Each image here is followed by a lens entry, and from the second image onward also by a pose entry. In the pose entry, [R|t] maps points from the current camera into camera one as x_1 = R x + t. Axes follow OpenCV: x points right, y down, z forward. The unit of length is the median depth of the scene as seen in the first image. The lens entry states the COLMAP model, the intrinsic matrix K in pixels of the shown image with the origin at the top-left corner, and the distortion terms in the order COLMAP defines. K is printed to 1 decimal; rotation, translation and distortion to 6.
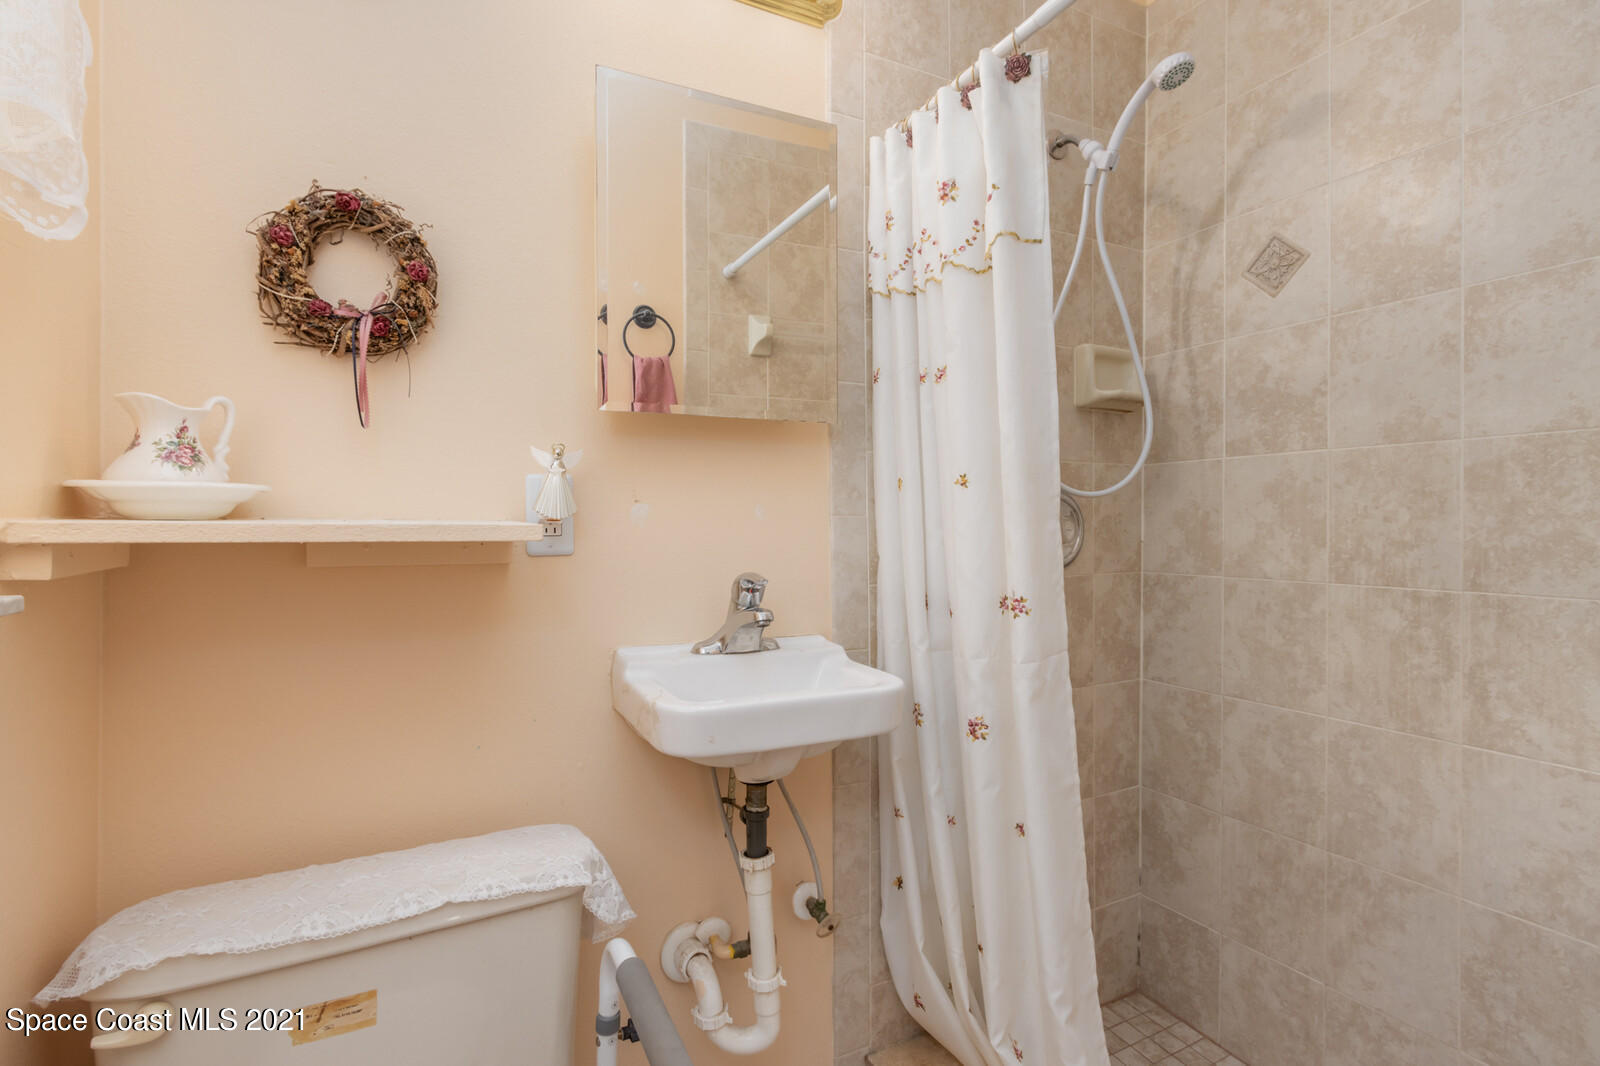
lens RADIAL K [[740.4, 0, 798.6], [0, 740.4, 512.7], [0, 0, 1]] dist [0.003614, -0.002218]
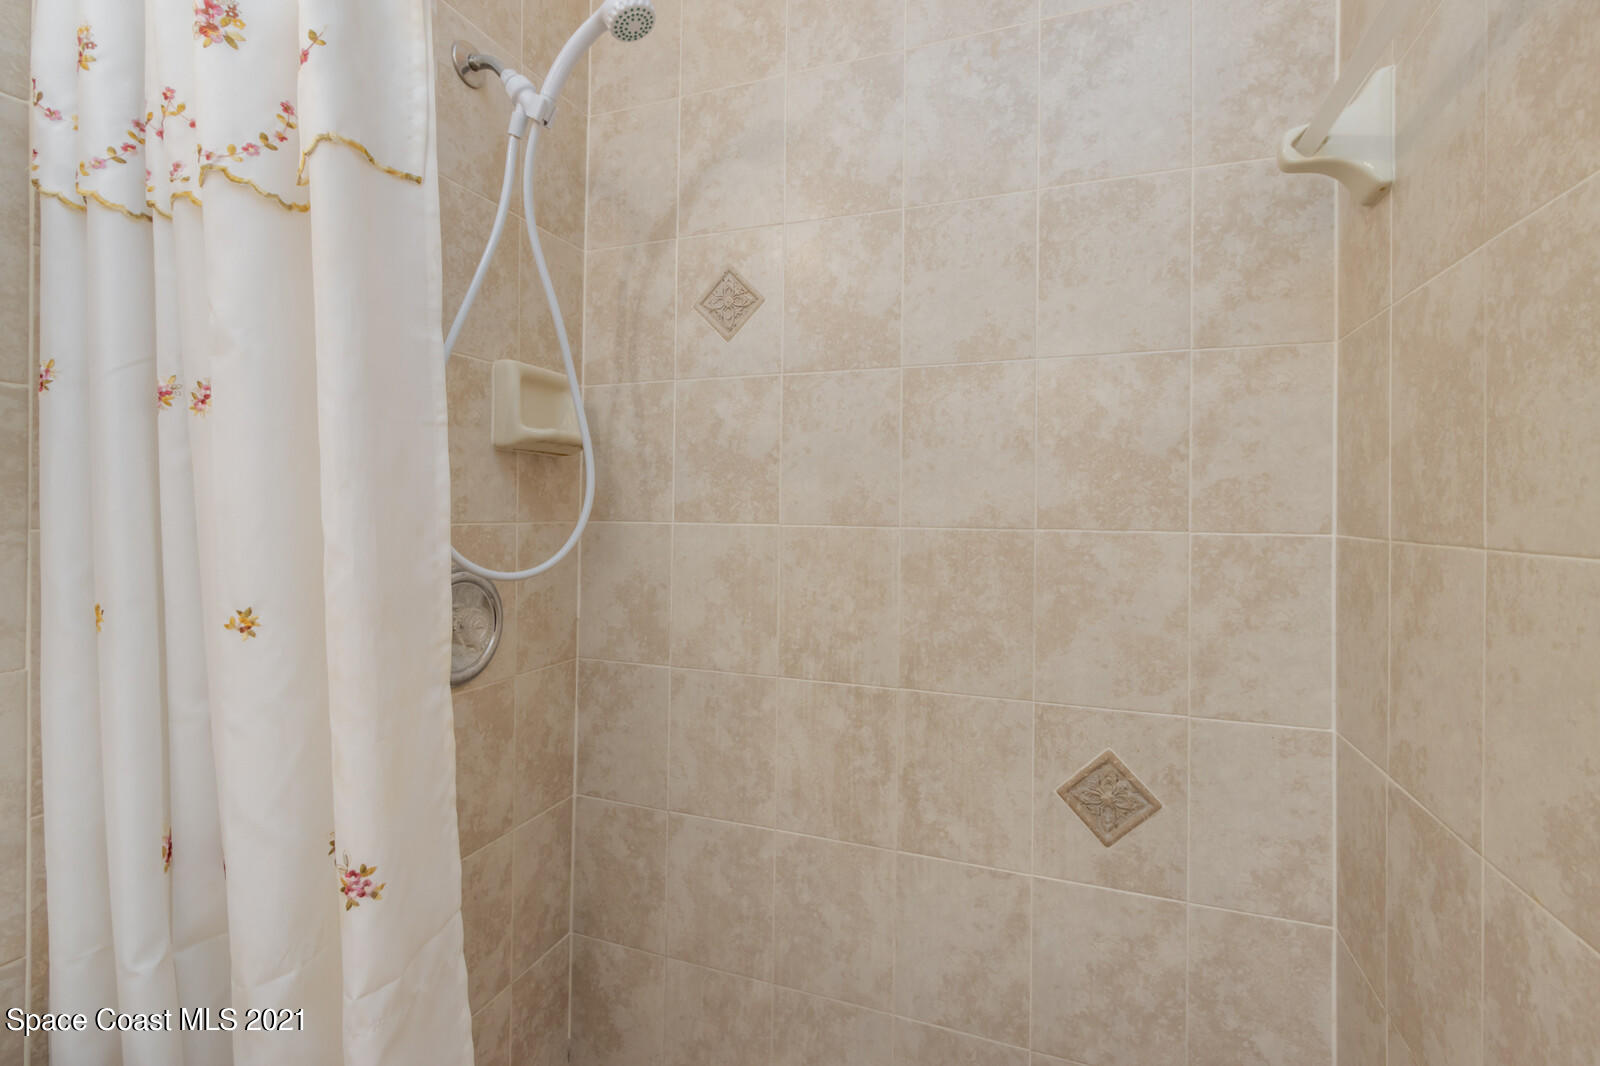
lens RADIAL K [[740.4, 0, 798.6], [0, 740.4, 512.7], [0, 0, 1]] dist [0.003614, -0.002218]
pose [[0.742788, 0.008028, 0.669478, 0.138704], [-0.015614, 0.999864, 0.005333, -0.104385], [-0.669344, -0.014415, 0.742813, 0.327600]]
